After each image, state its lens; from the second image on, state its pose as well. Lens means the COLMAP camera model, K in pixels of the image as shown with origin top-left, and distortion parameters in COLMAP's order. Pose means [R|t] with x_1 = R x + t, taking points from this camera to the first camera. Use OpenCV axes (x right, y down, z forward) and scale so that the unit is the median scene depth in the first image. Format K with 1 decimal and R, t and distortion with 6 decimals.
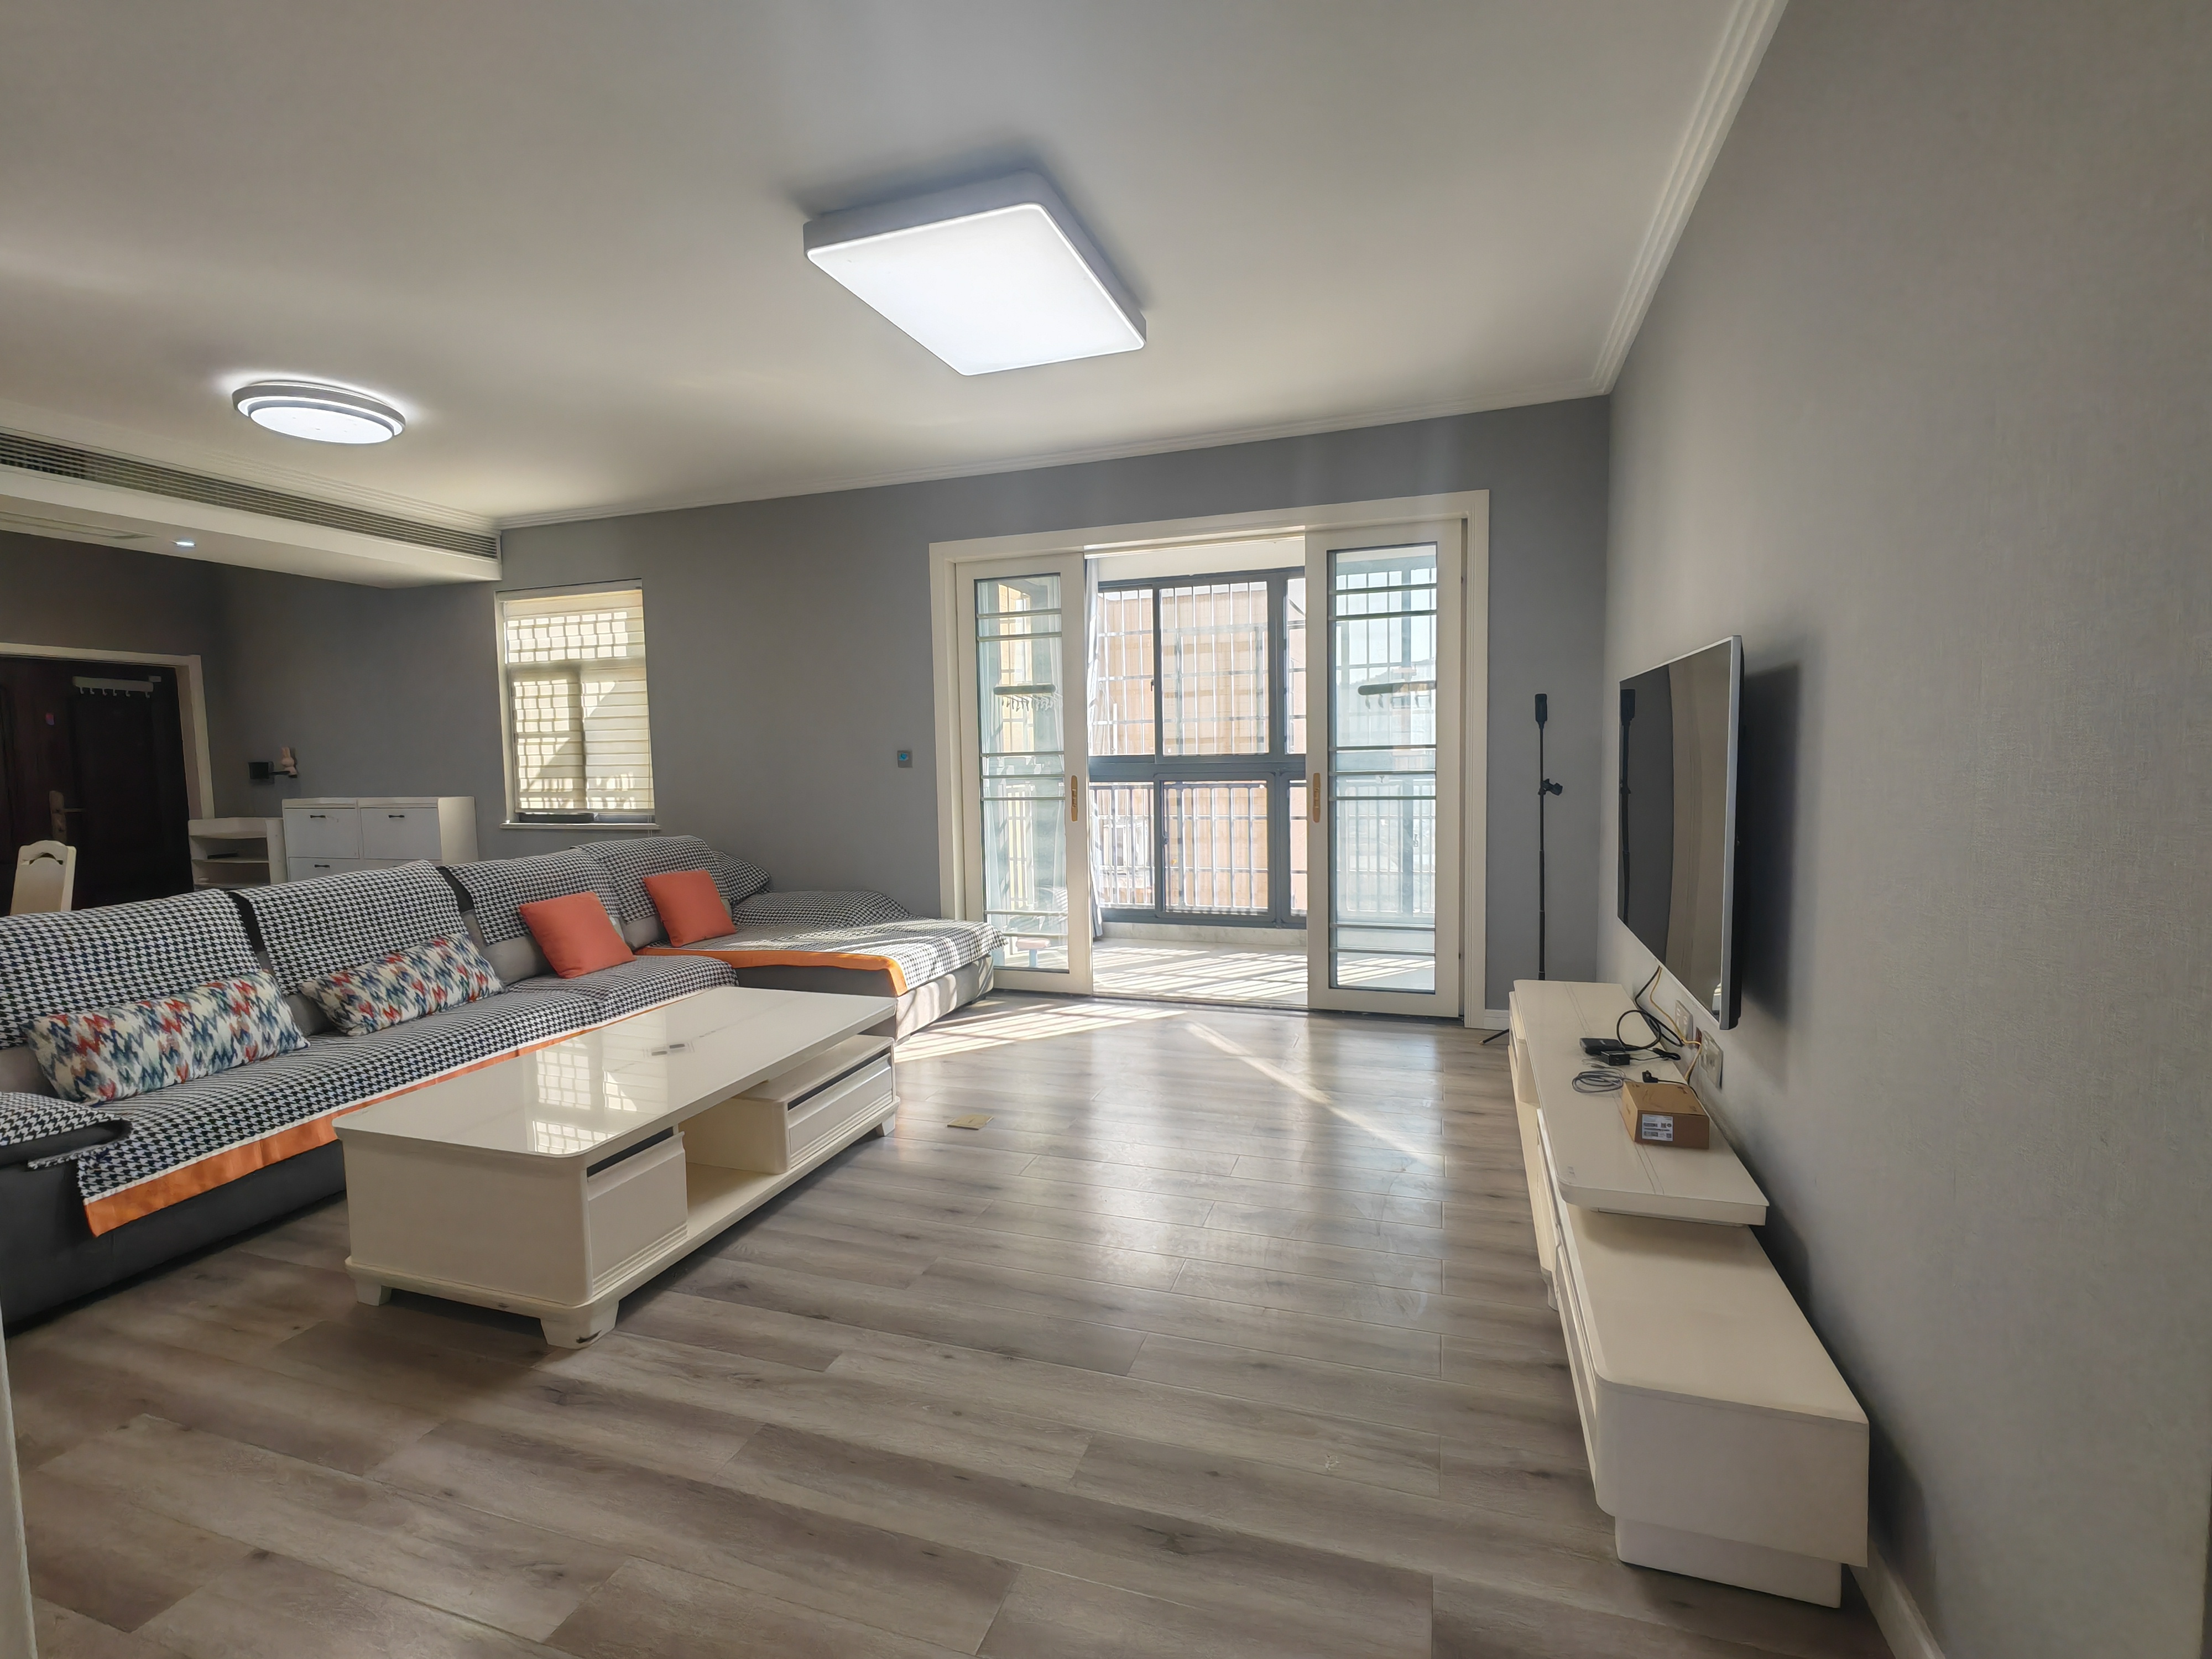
lens RADIAL K [[995.6, 0, 1106.0], [0, 995.6, 829.5], [0, 0, 1]] dist [0.002828, 0.000011]
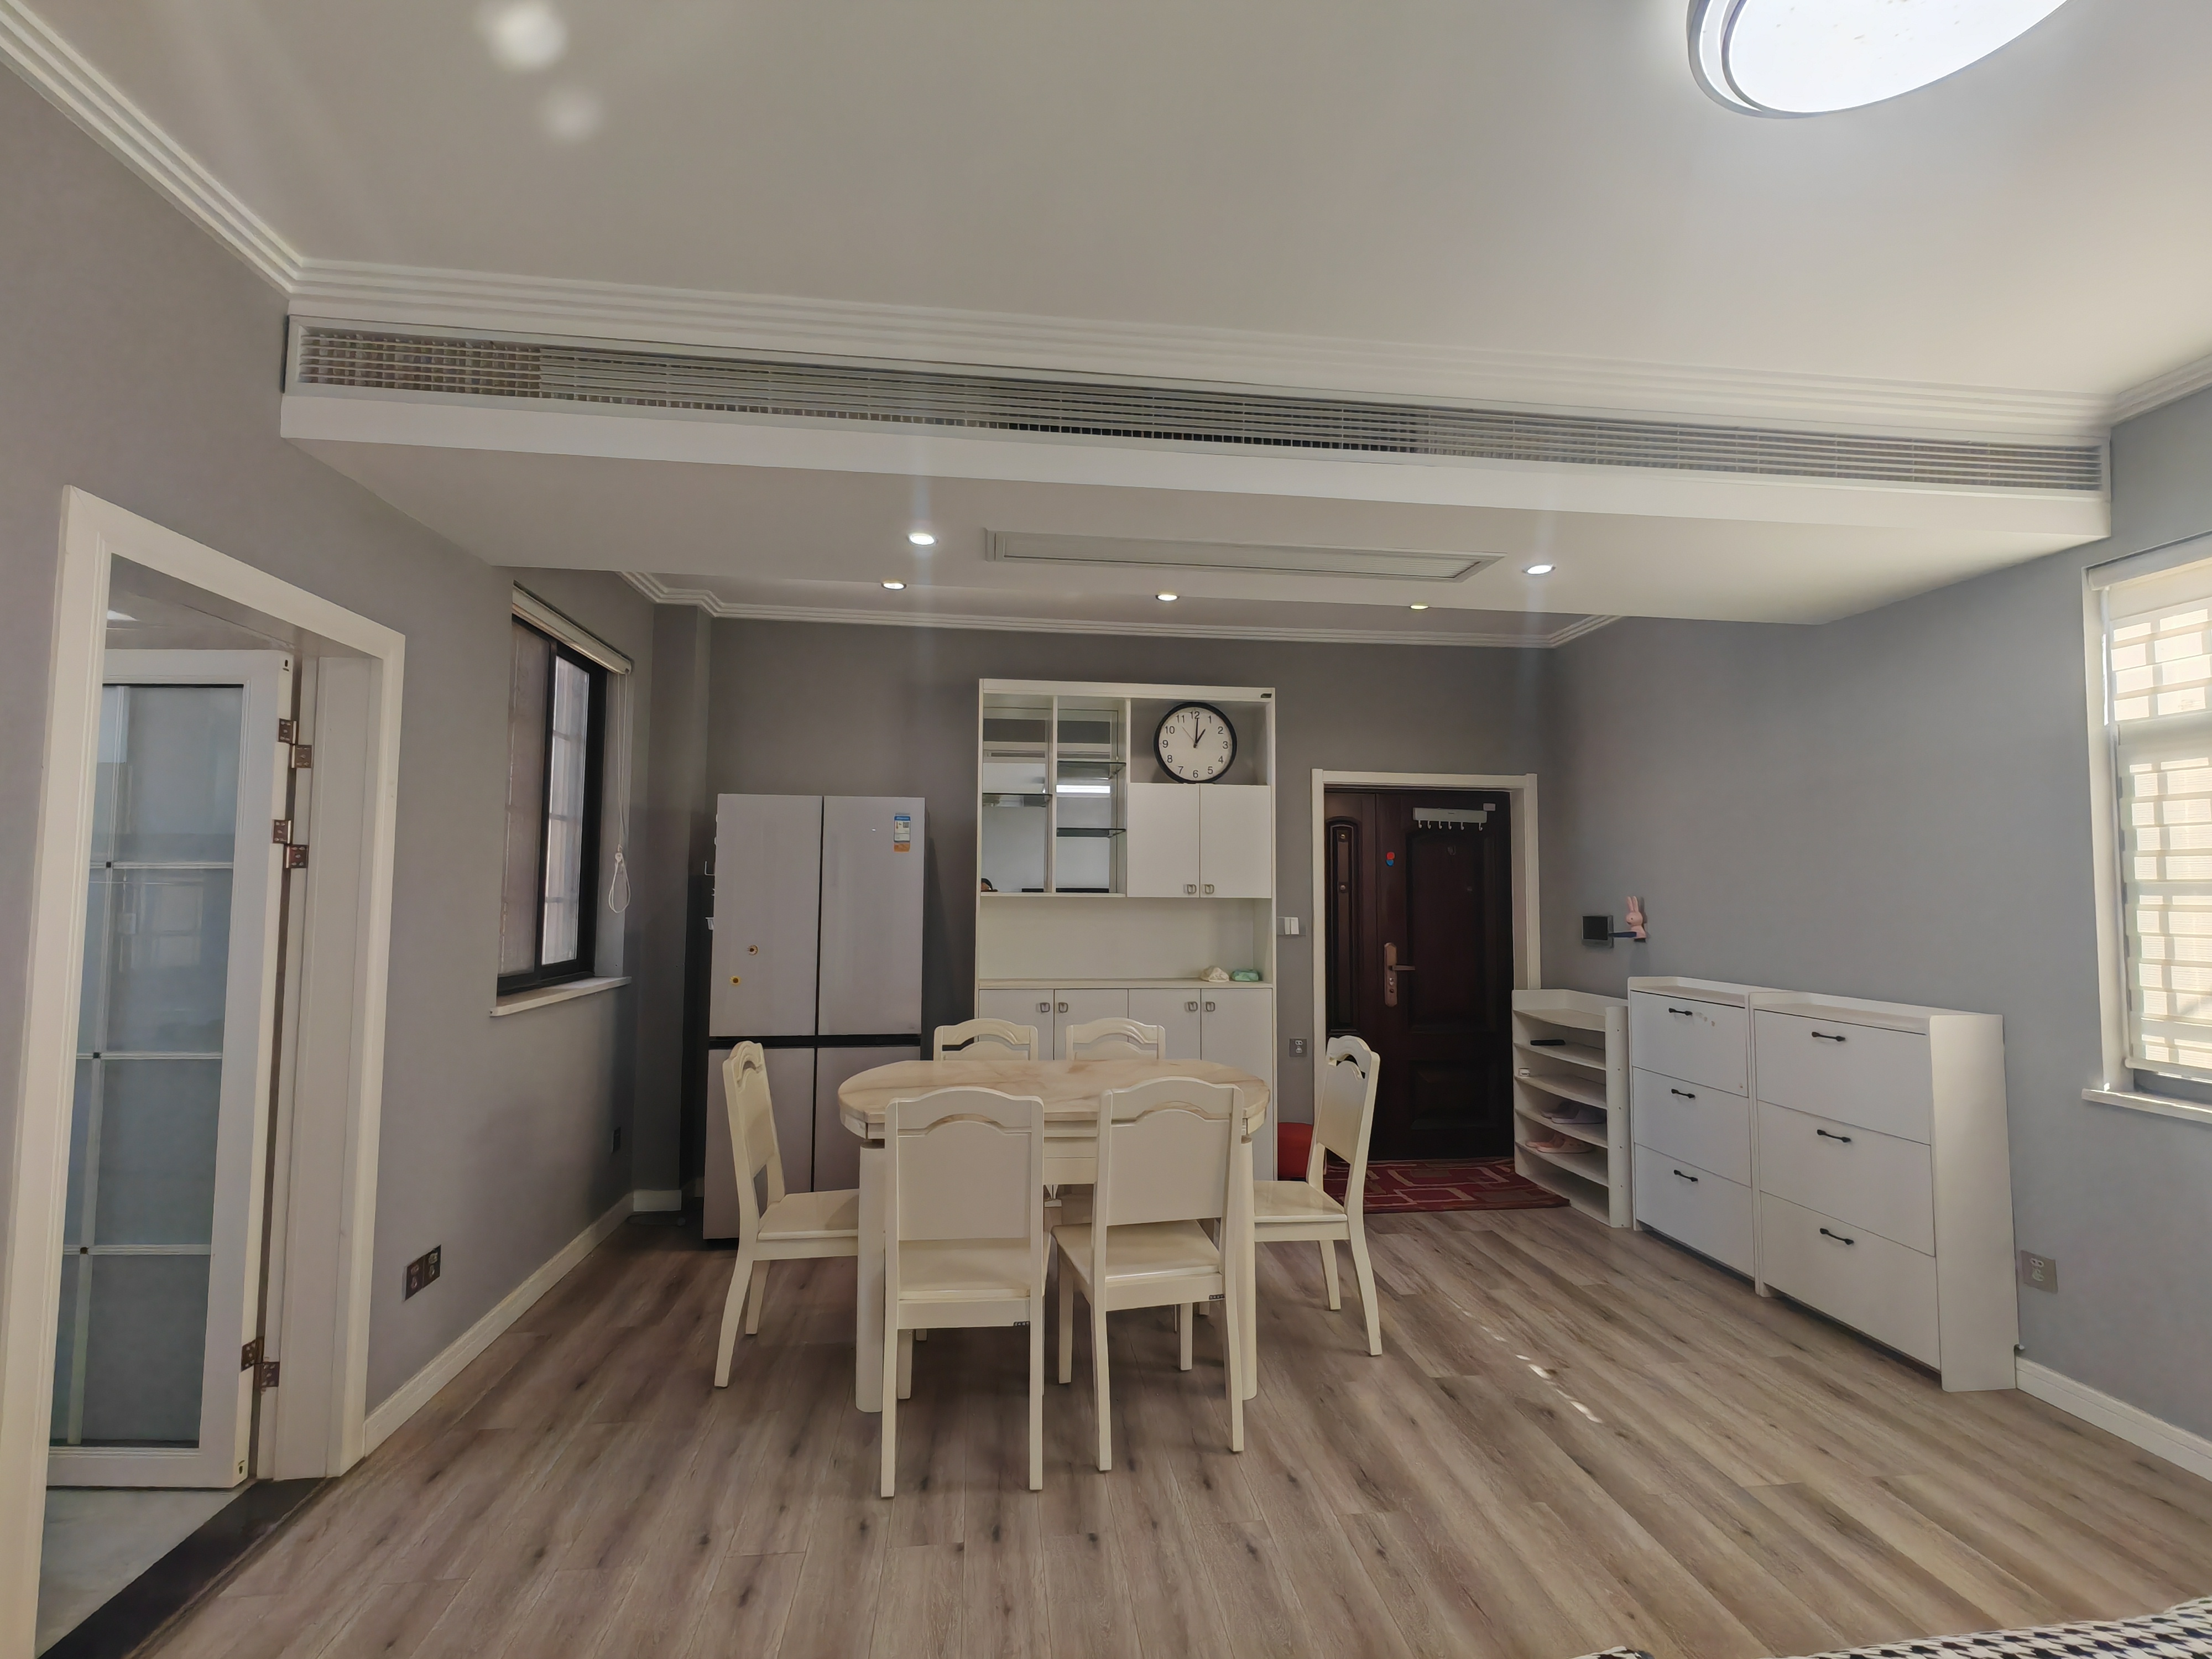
lens RADIAL K [[995.6, 0, 1106.0], [0, 995.6, 829.5], [0, 0, 1]] dist [0.002828, 0.000011]
pose [[0.431594, -0.033943, -0.901429, -0.397625], [-0.085474, 0.993257, -0.078324, -0.048077], [0.898009, 0.110853, 0.425783, 0.419538]]
